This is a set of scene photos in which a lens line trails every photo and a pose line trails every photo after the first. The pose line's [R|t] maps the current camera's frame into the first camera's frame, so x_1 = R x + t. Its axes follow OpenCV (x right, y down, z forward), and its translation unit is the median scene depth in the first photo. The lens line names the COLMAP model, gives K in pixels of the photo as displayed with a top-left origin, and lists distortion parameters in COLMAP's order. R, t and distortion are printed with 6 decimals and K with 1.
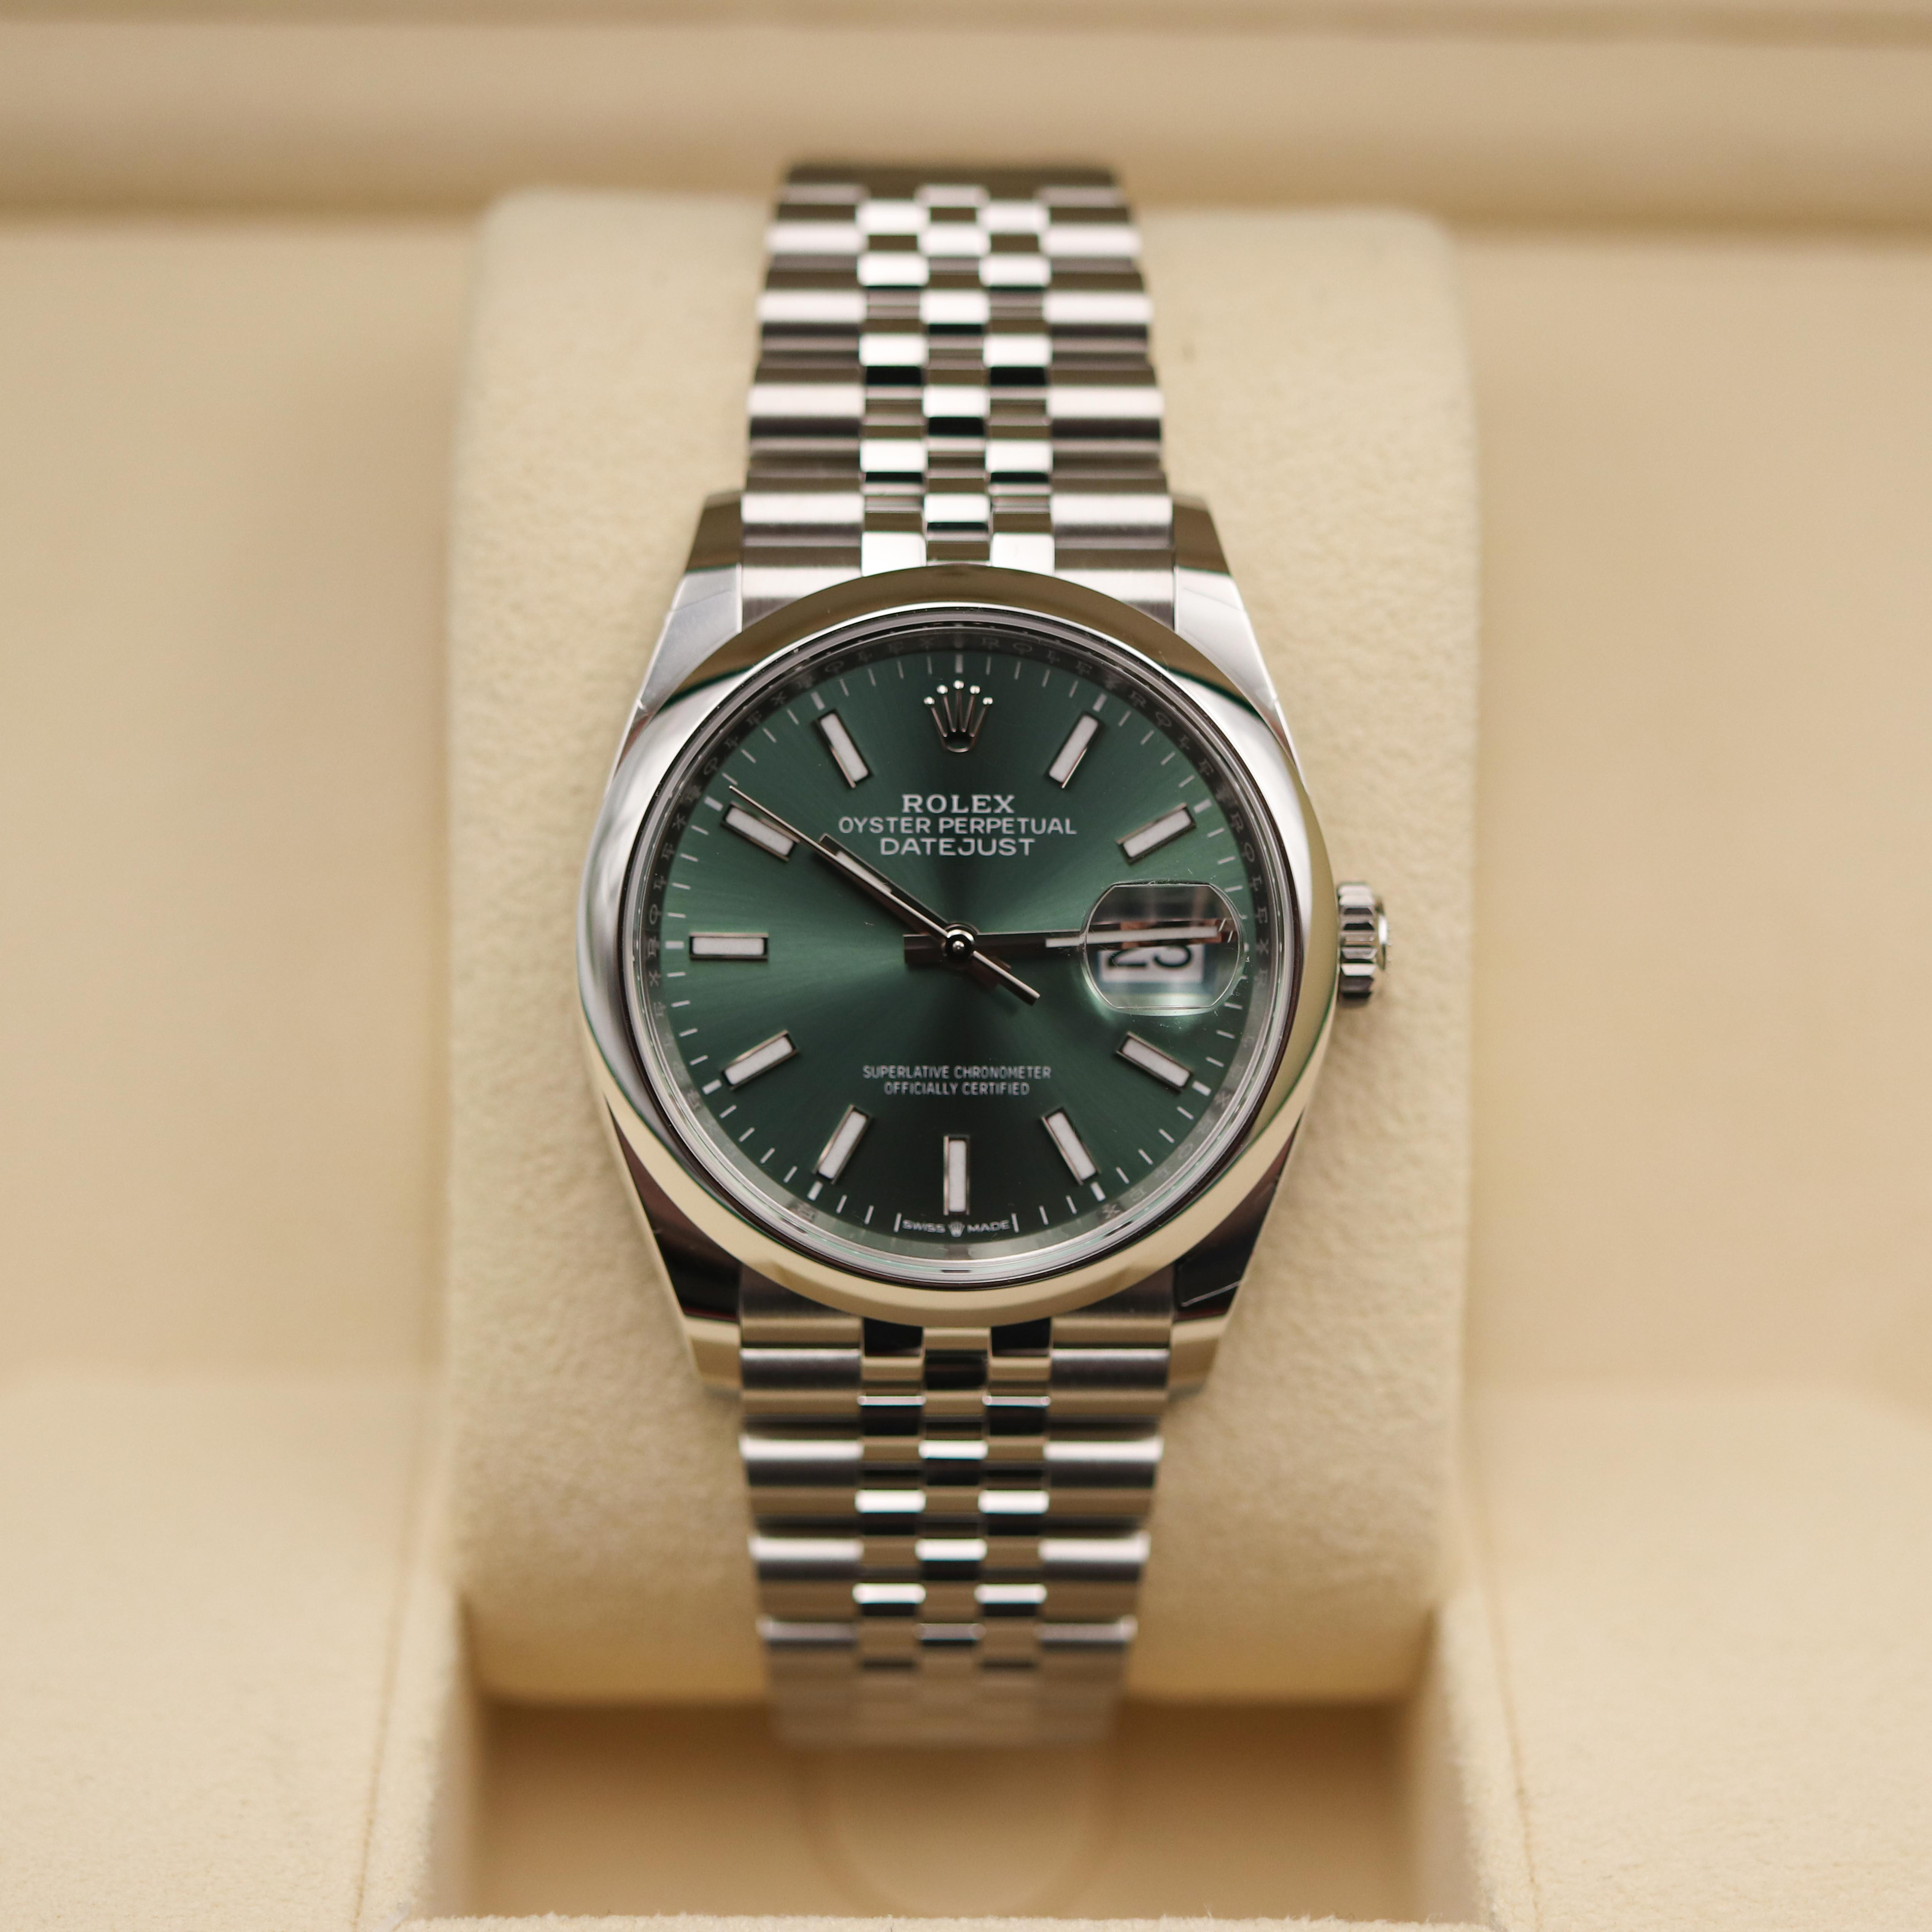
lens RADIAL K [[4740.6, 0, 966.0], [0, 4740.6, 966.0], [0, 0, 1]] dist [0.026647, -0.355170]
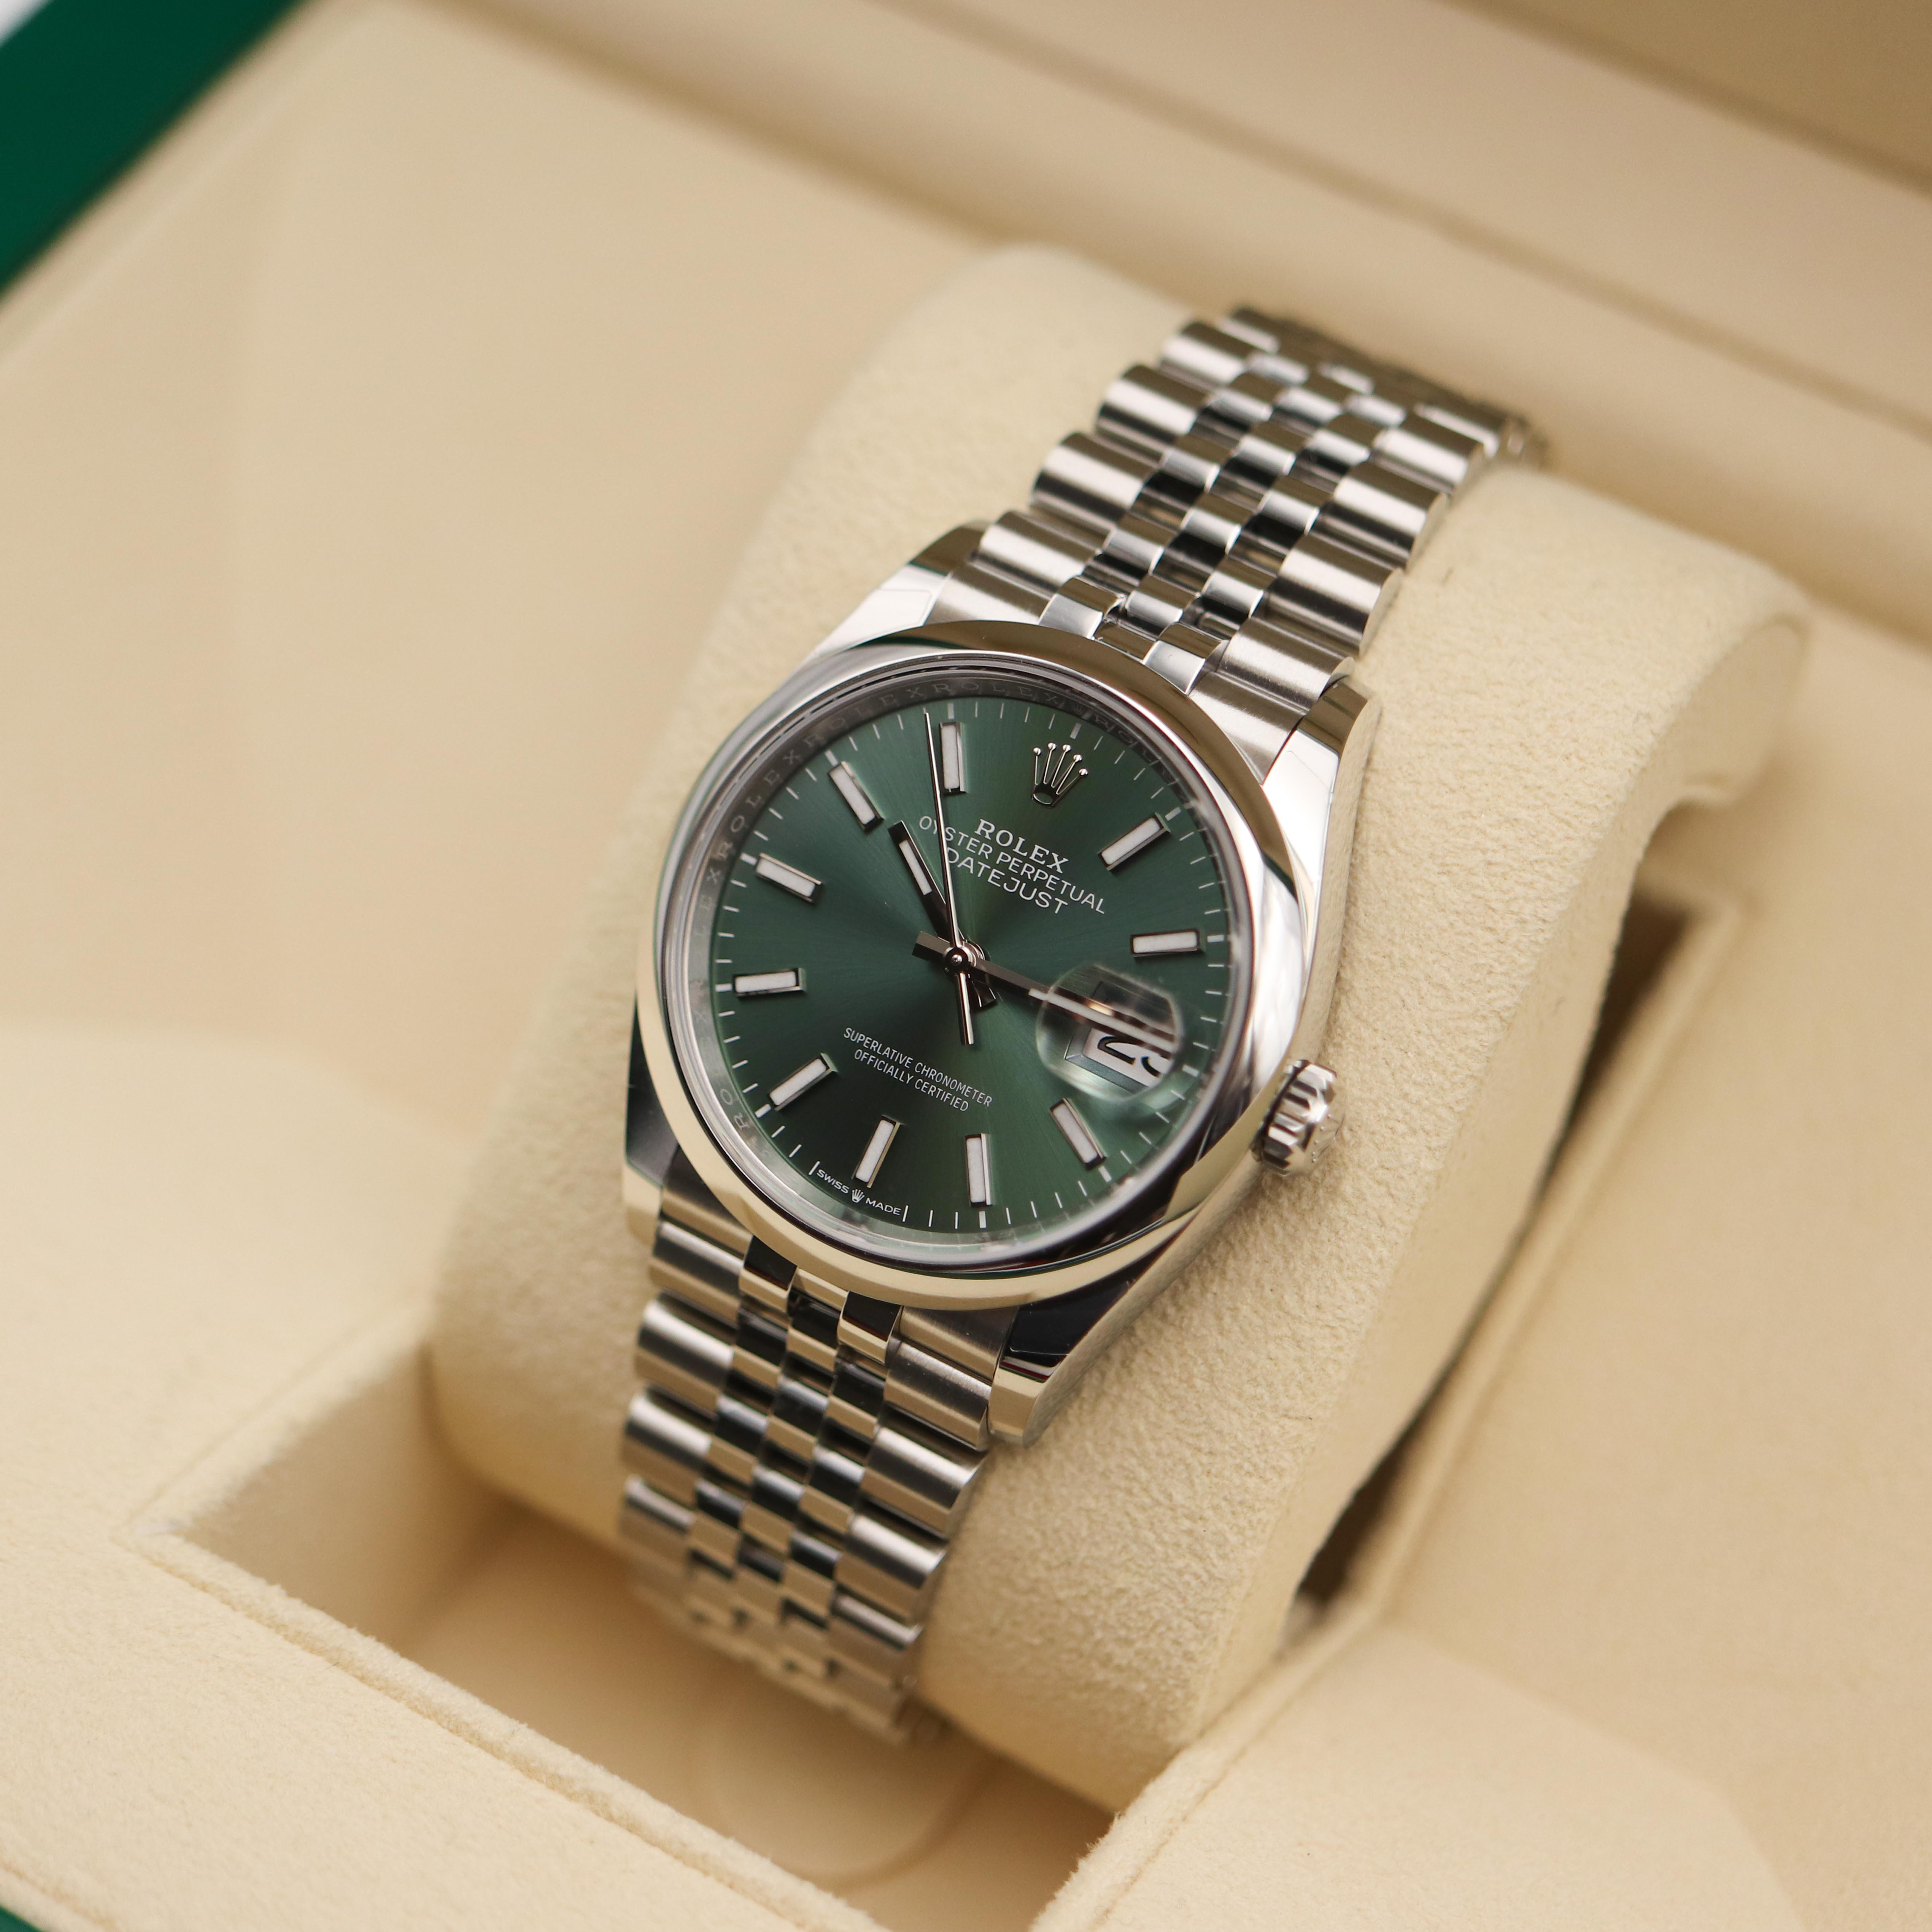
lens RADIAL K [[4740.6, 0, 966.0], [0, 4740.6, 966.0], [0, 0, 1]] dist [0.026647, -0.355170]
pose [[0.859173, 0.406391, -0.310915, 0.338020], [-0.425439, 0.904958, 0.007210, -0.011423], [0.284295, 0.126080, 0.950410, -0.044832]]
